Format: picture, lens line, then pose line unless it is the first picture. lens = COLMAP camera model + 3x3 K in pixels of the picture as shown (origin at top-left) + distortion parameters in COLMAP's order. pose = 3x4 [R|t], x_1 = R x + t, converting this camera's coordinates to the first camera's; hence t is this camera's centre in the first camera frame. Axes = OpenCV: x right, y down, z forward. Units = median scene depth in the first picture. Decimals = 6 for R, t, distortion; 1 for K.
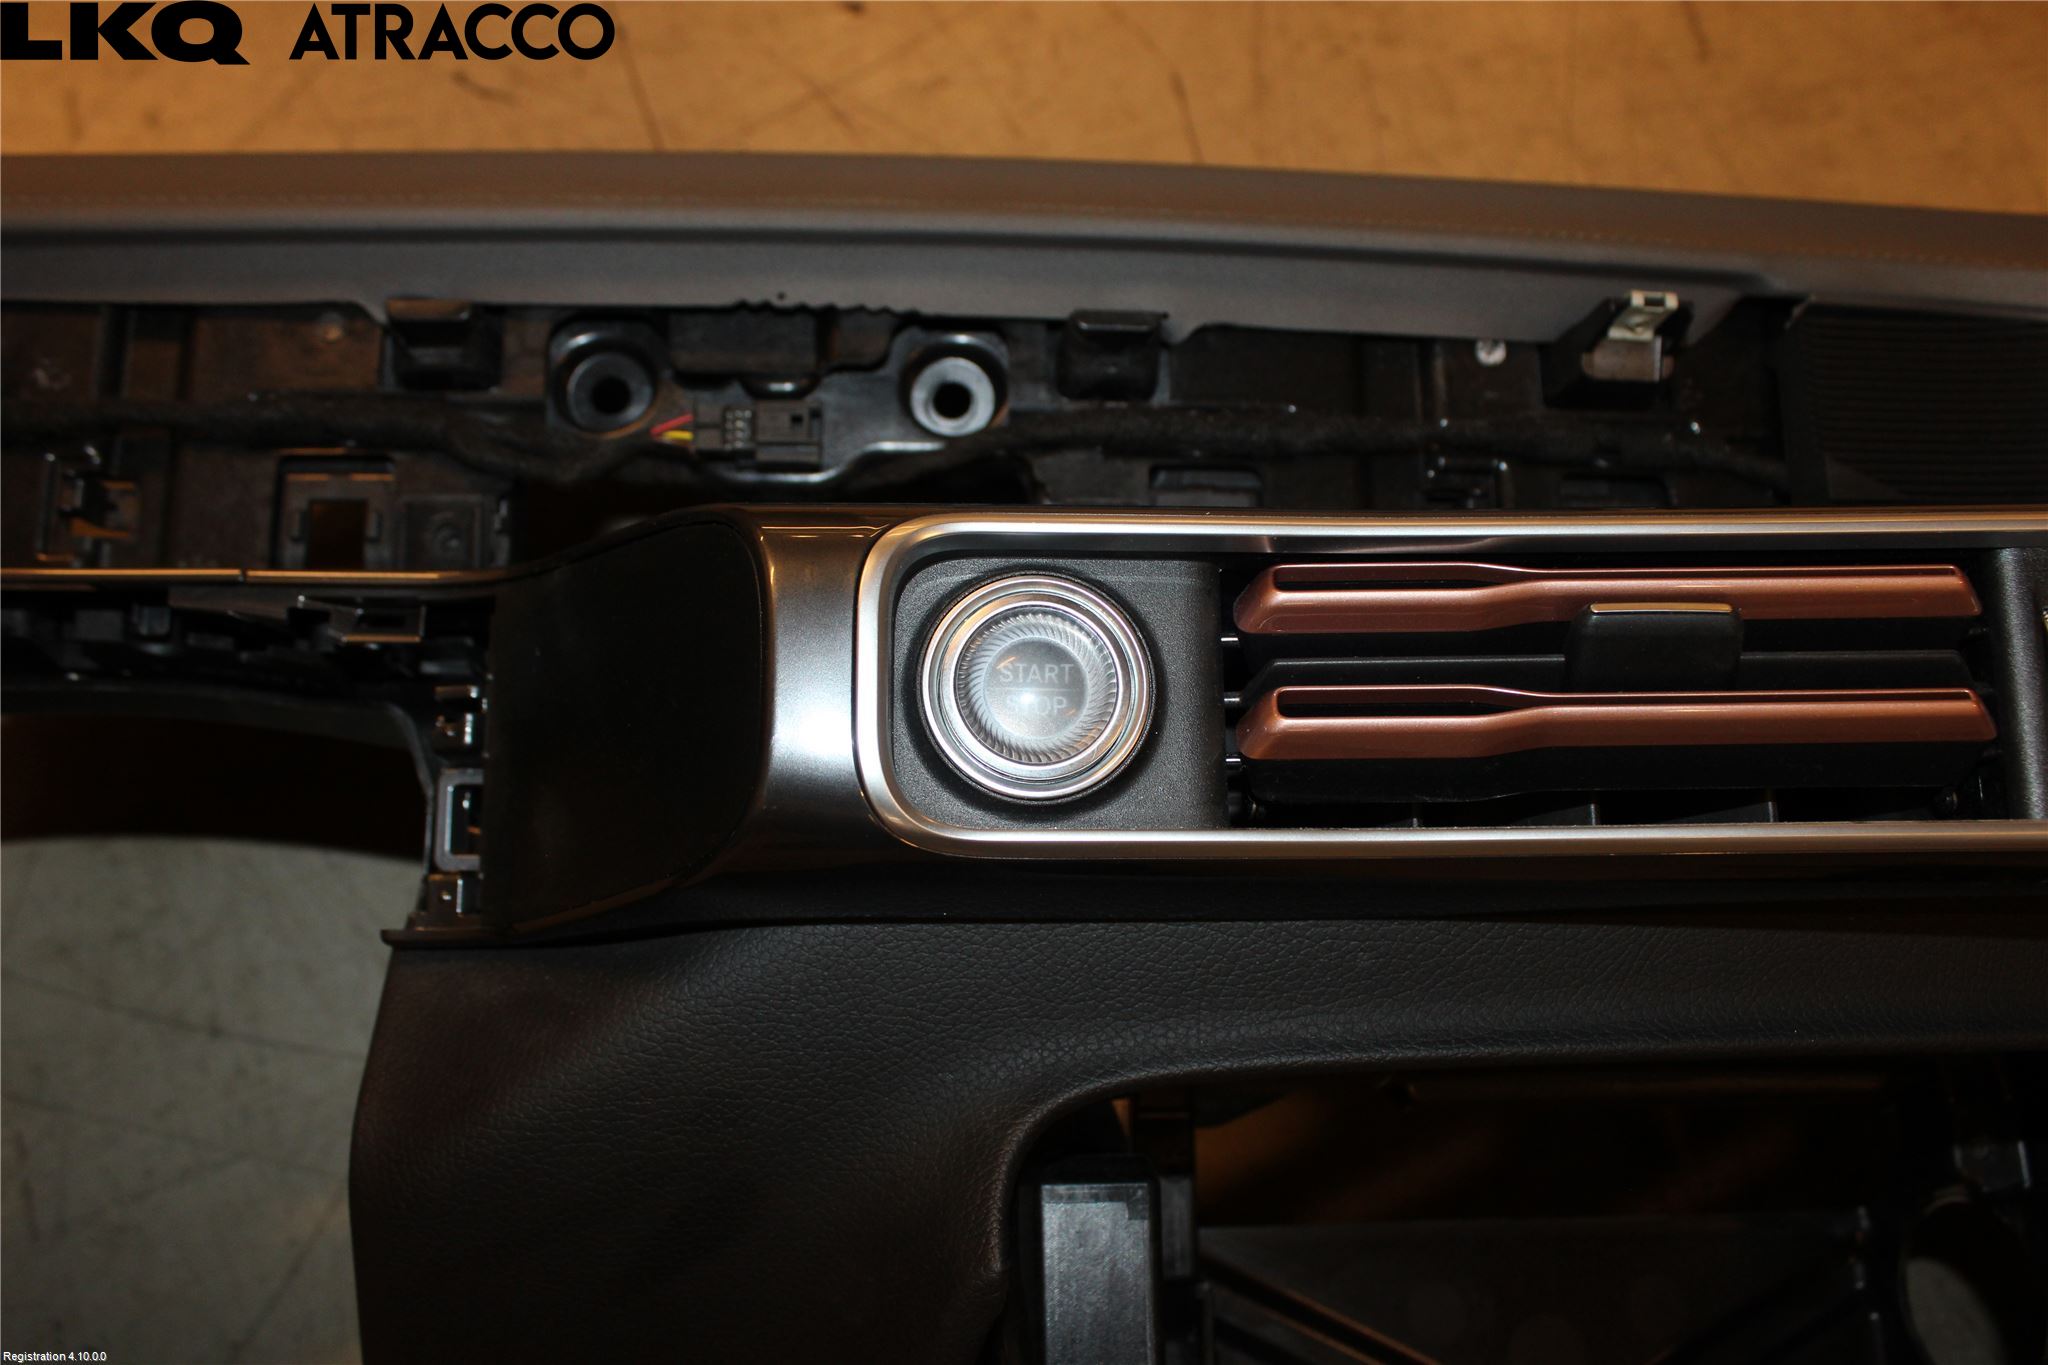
lens RADIAL K [[1781.7, 0, 1021.5], [0, 1781.7, 705.4], [0, 0, 1]] dist [-0.153606, 0.138117]
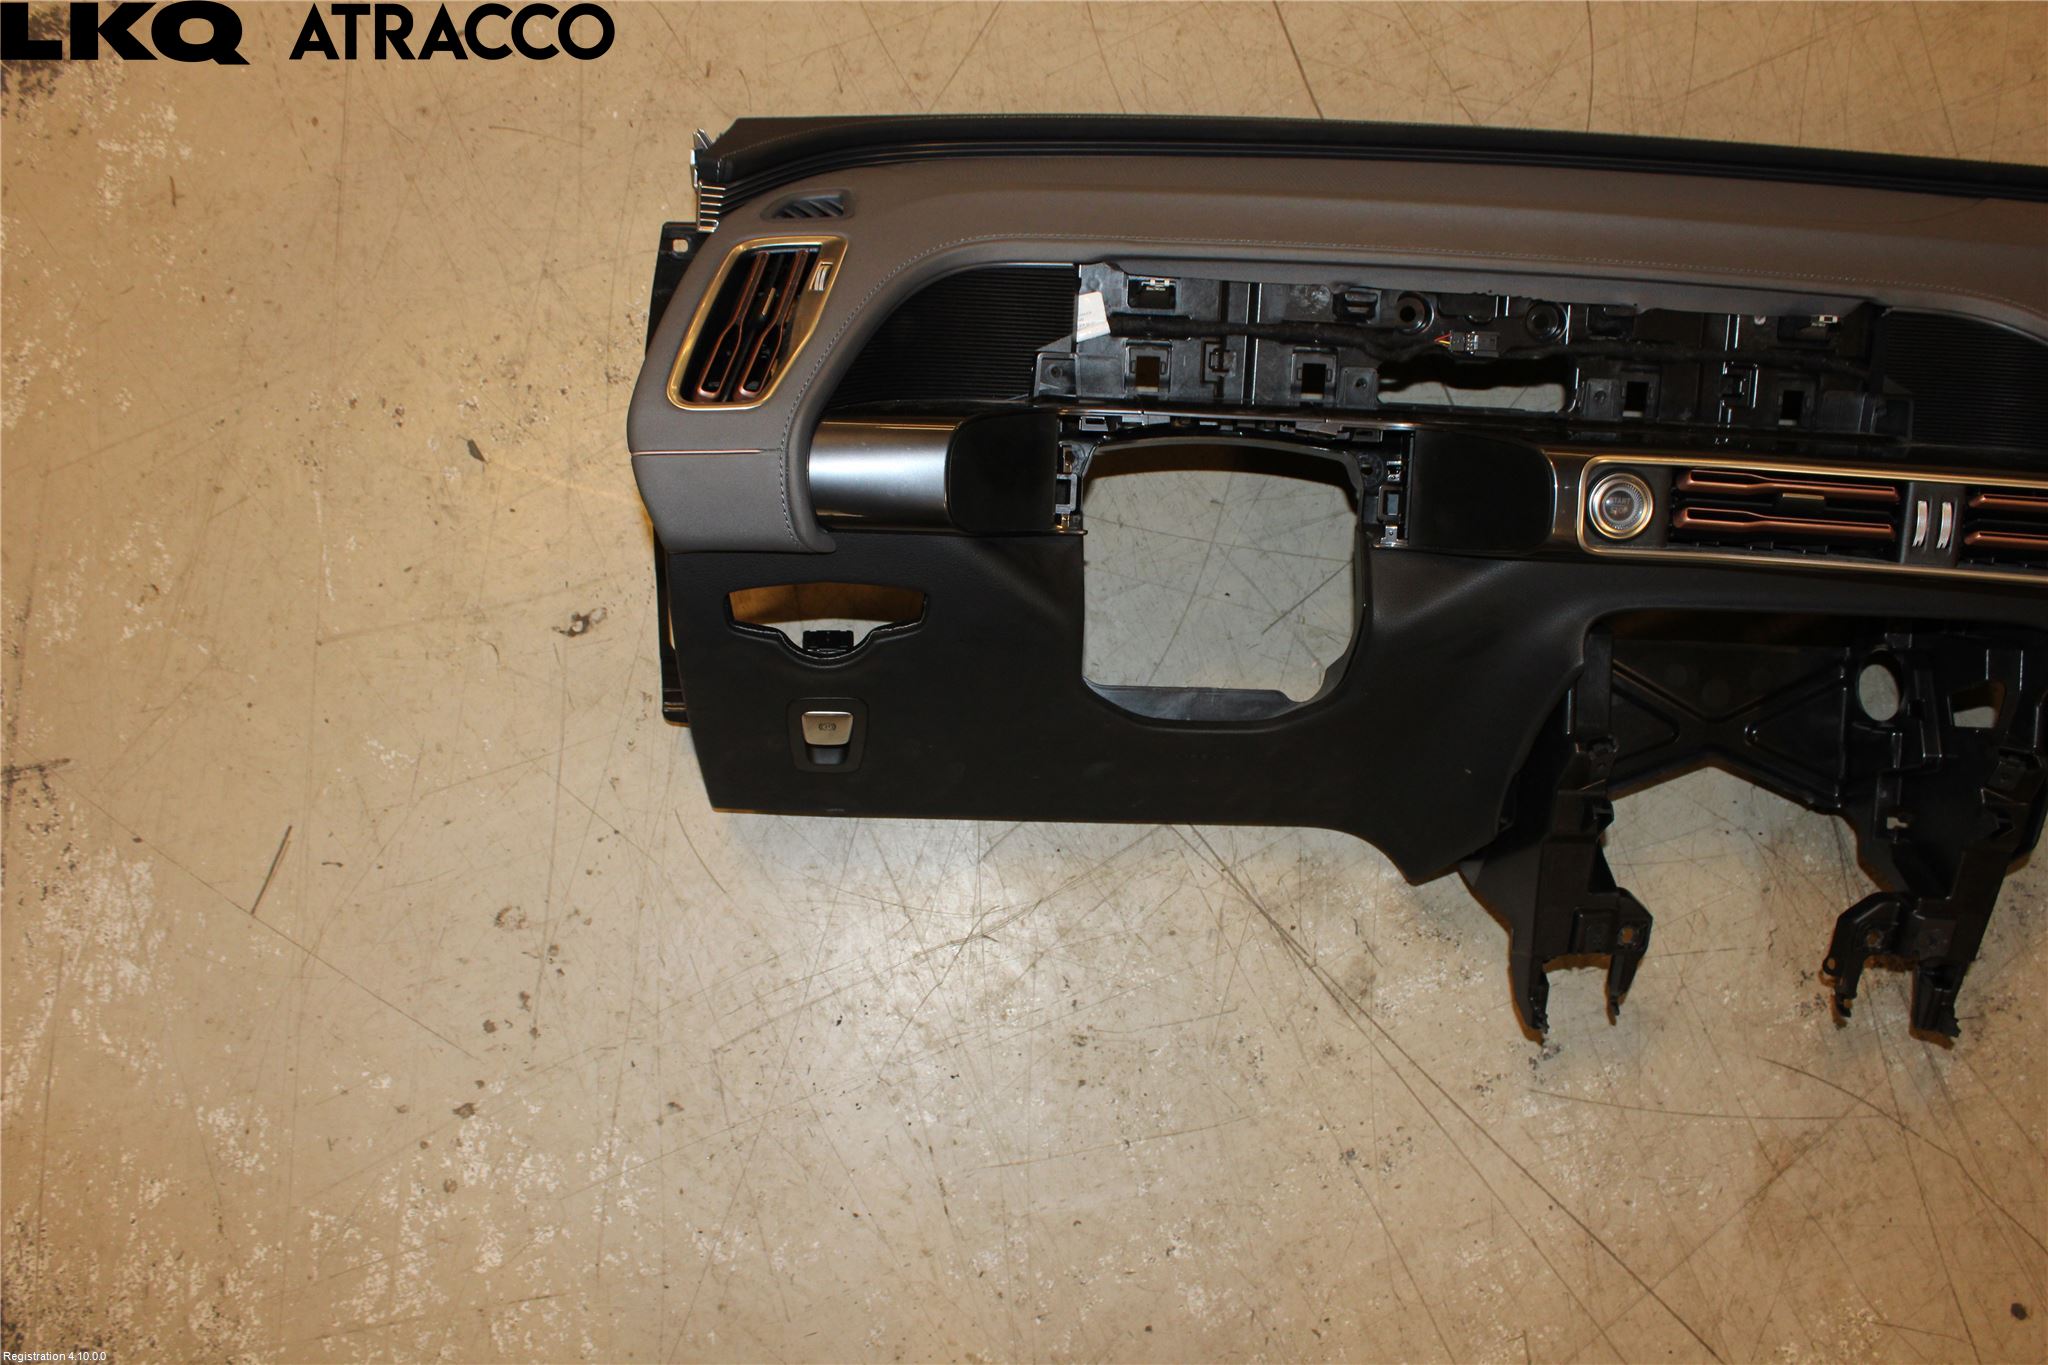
lens RADIAL K [[1781.7, 0, 1021.5], [0, 1781.7, 705.4], [0, 0, 1]] dist [-0.153606, 0.138117]
pose [[0.998367, 0.049535, -0.028453, -0.722172], [-0.034880, 0.923056, 0.383081, -0.634922], [0.045239, -0.381463, 0.923276, -1.621339]]
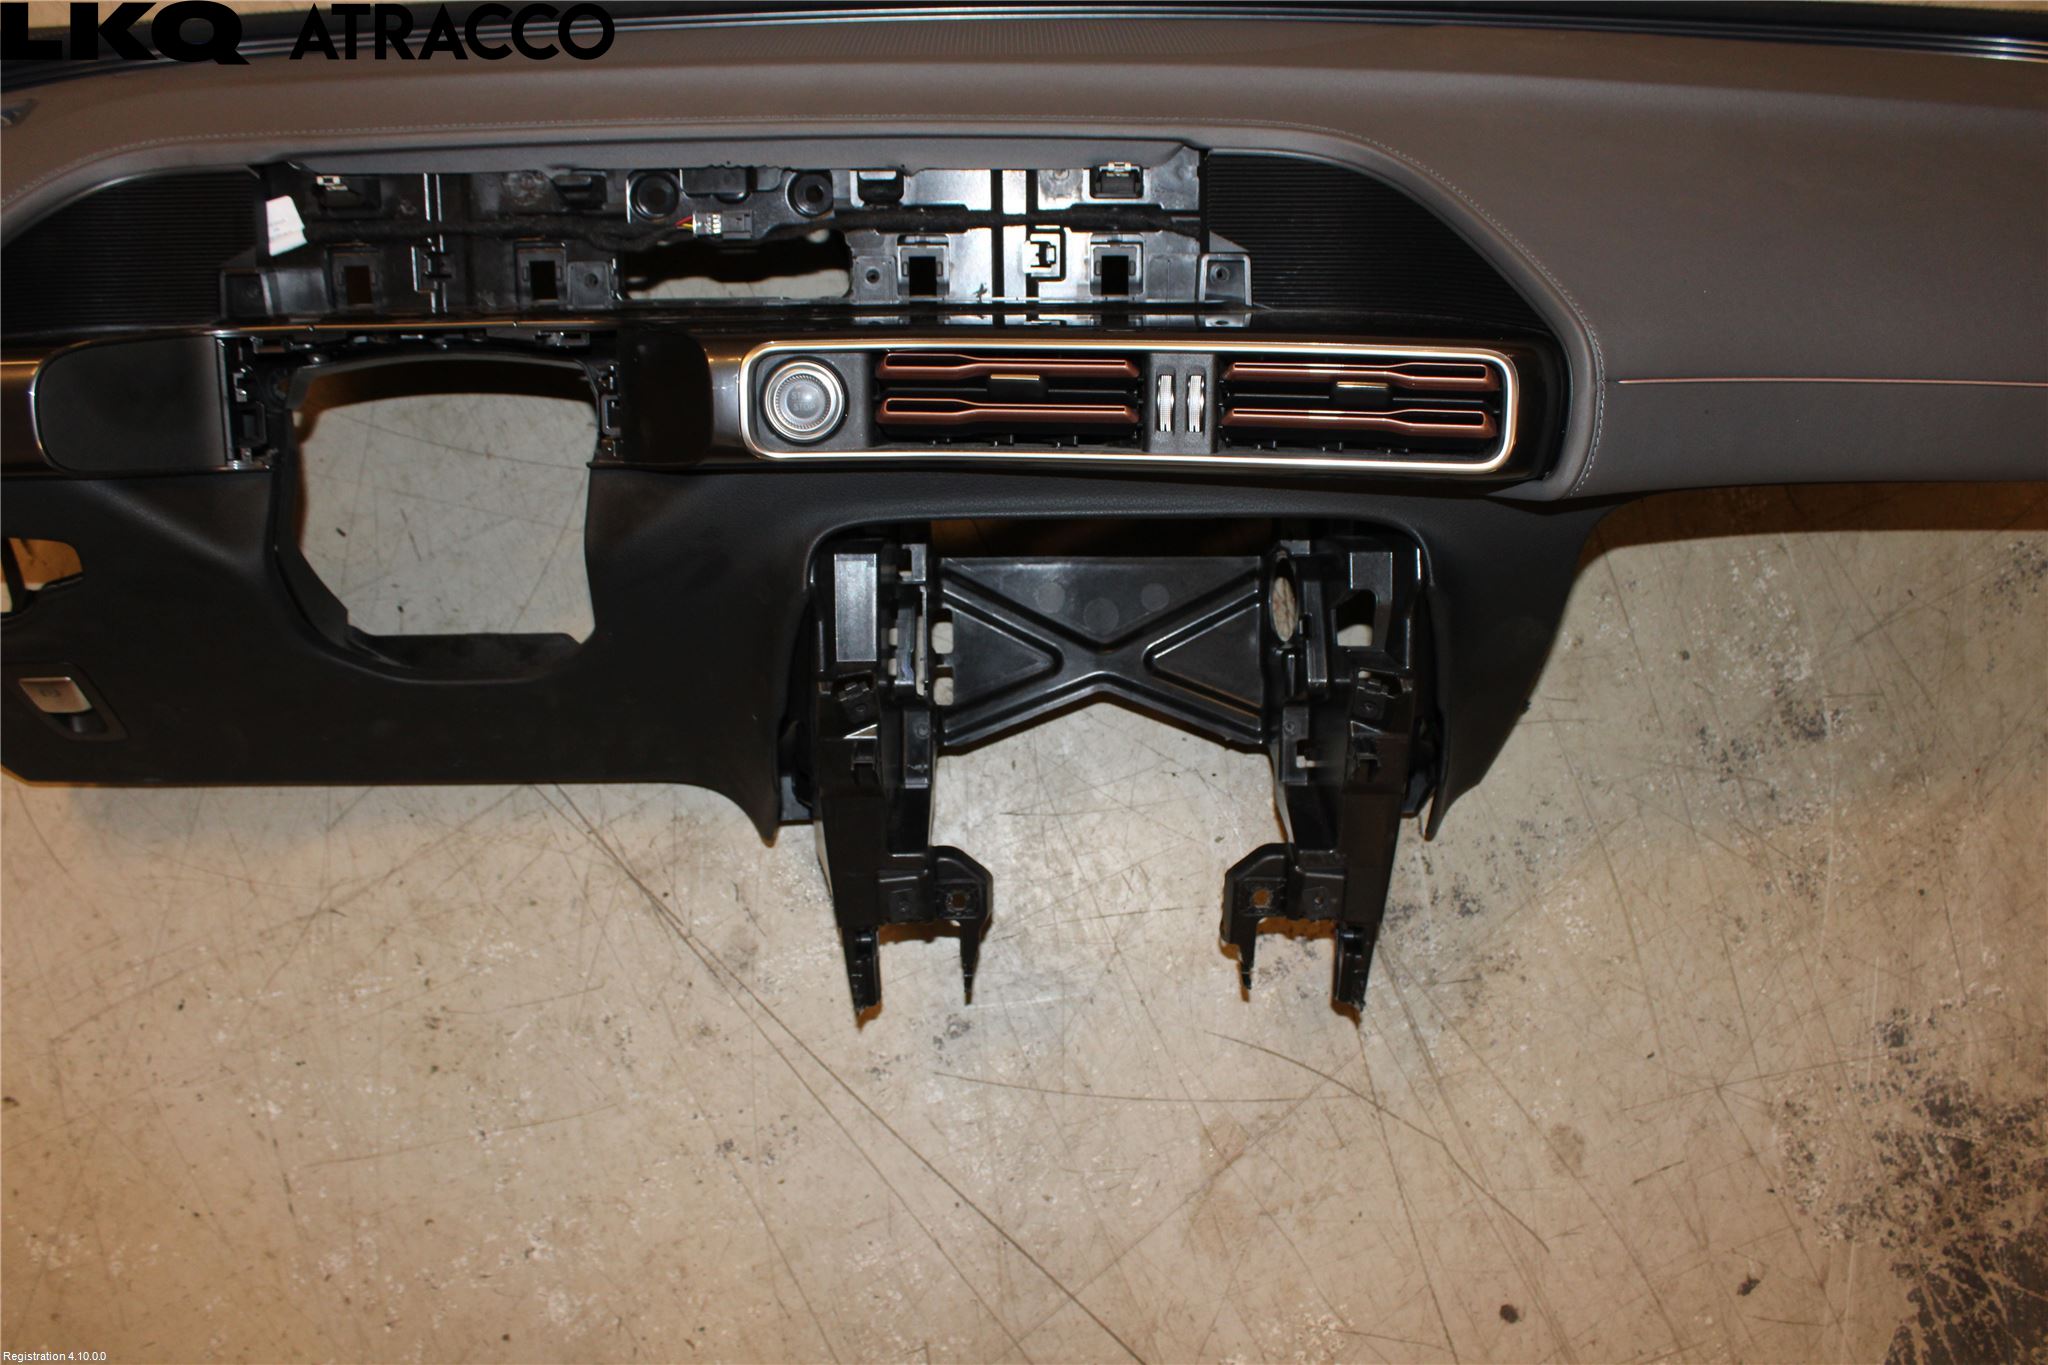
lens RADIAL K [[1781.7, 0, 1021.5], [0, 1781.7, 705.4], [0, 0, 1]] dist [-0.153606, 0.138117]
pose [[0.997770, 0.015684, -0.064884, 0.387031], [0.012699, 0.909660, 0.415159, -0.526887], [0.065534, -0.415056, 0.907432, -1.261073]]
